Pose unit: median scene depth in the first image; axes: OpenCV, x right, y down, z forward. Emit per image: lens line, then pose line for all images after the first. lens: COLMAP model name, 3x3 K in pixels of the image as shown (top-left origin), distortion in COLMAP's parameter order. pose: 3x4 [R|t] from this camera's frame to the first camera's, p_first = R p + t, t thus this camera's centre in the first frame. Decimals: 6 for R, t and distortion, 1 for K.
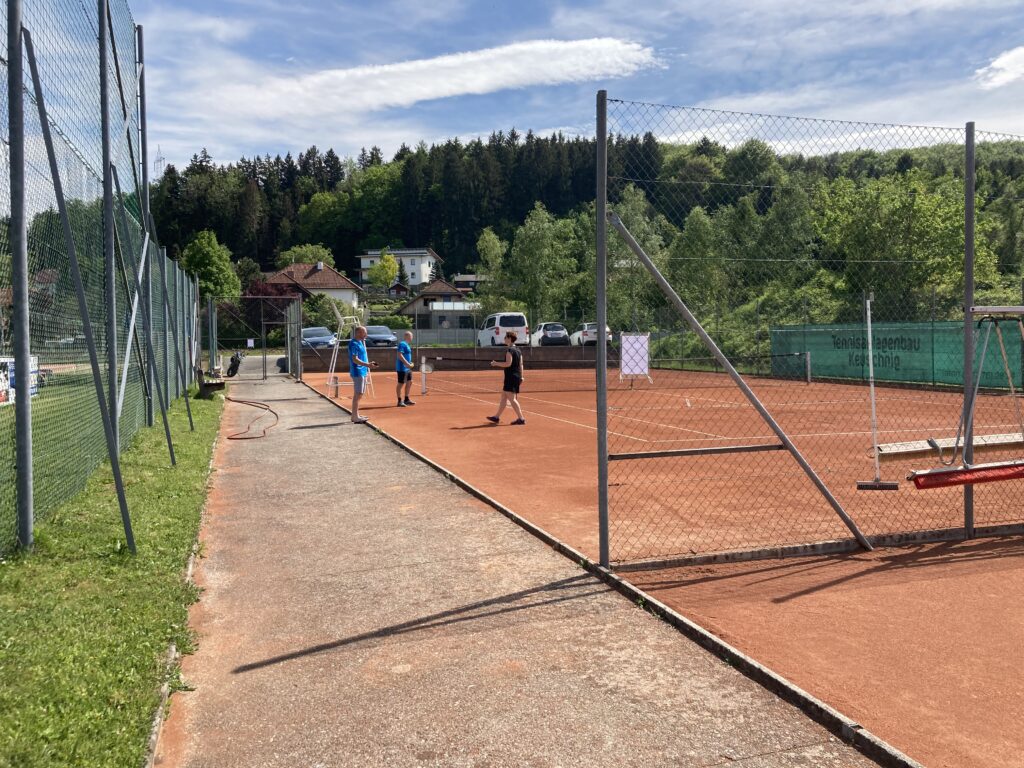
lens RADIAL K [[857.4, 0, 515.4], [0, 857.4, 383.0], [0, 0, 1]] dist [0.016519, -0.011704]
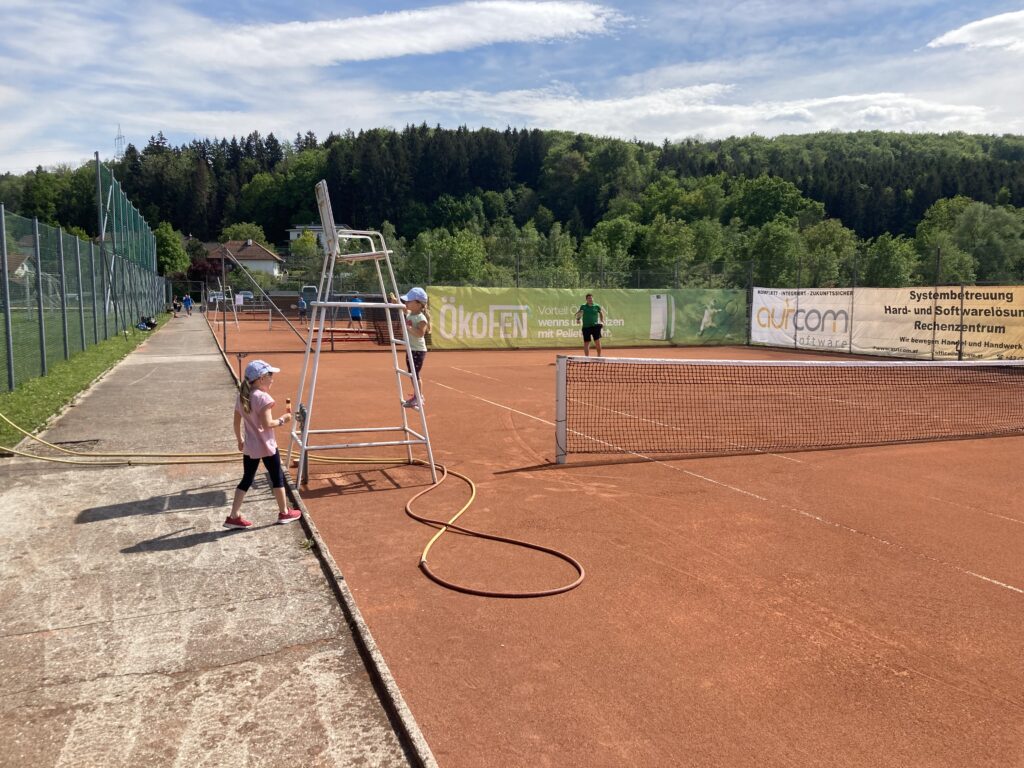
lens RADIAL K [[831.0, 0, 512.4], [0, 831.0, 381.3], [0, 0, 1]] dist [0.009031, -0.004957]
pose [[0.998599, 0.008308, 0.052262, 0.070281], [-0.010789, 0.998818, 0.047385, 0.009247], [-0.051807, -0.047882, 0.997509, -0.201181]]
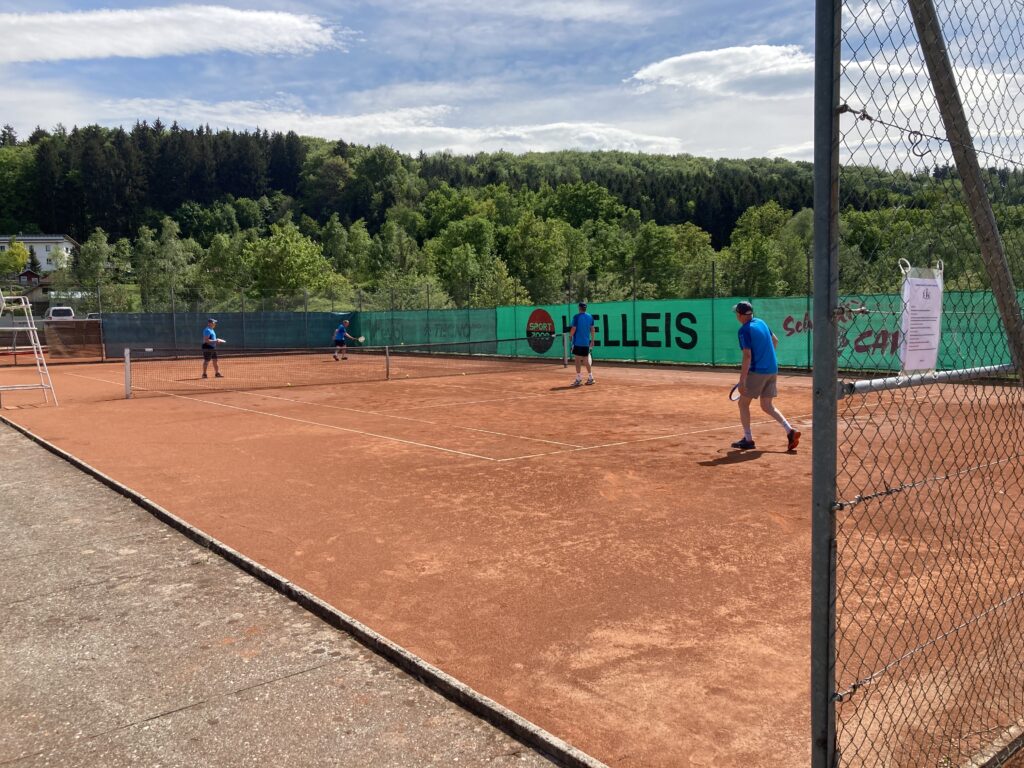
lens RADIAL K [[850.6, 0, 498.7], [0, 850.6, 379.4], [0, 0, 1]] dist [0.009367, 0.001817]
pose [[0.943133, -0.034012, 0.330670, 0.039127], [0.027964, 0.999344, 0.023030, 0.005687], [-0.331236, -0.012474, 0.943465, -0.120996]]
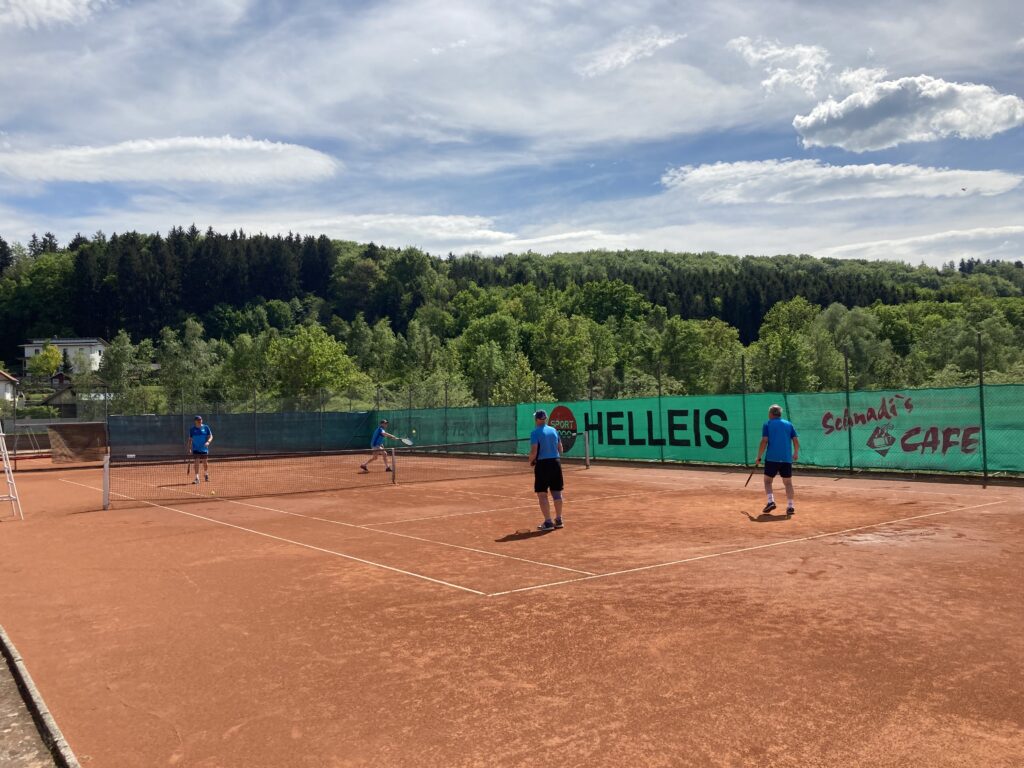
lens RADIAL K [[849.3, 0, 511.1], [0, 849.3, 384.1], [0, 0, 1]] dist [0.049089, -0.086880]
pose [[0.949691, -0.007461, 0.313099, 0.042666], [0.036096, 0.995662, -0.085761, 0.005199], [-0.311101, 0.092748, 0.945840, -0.115603]]
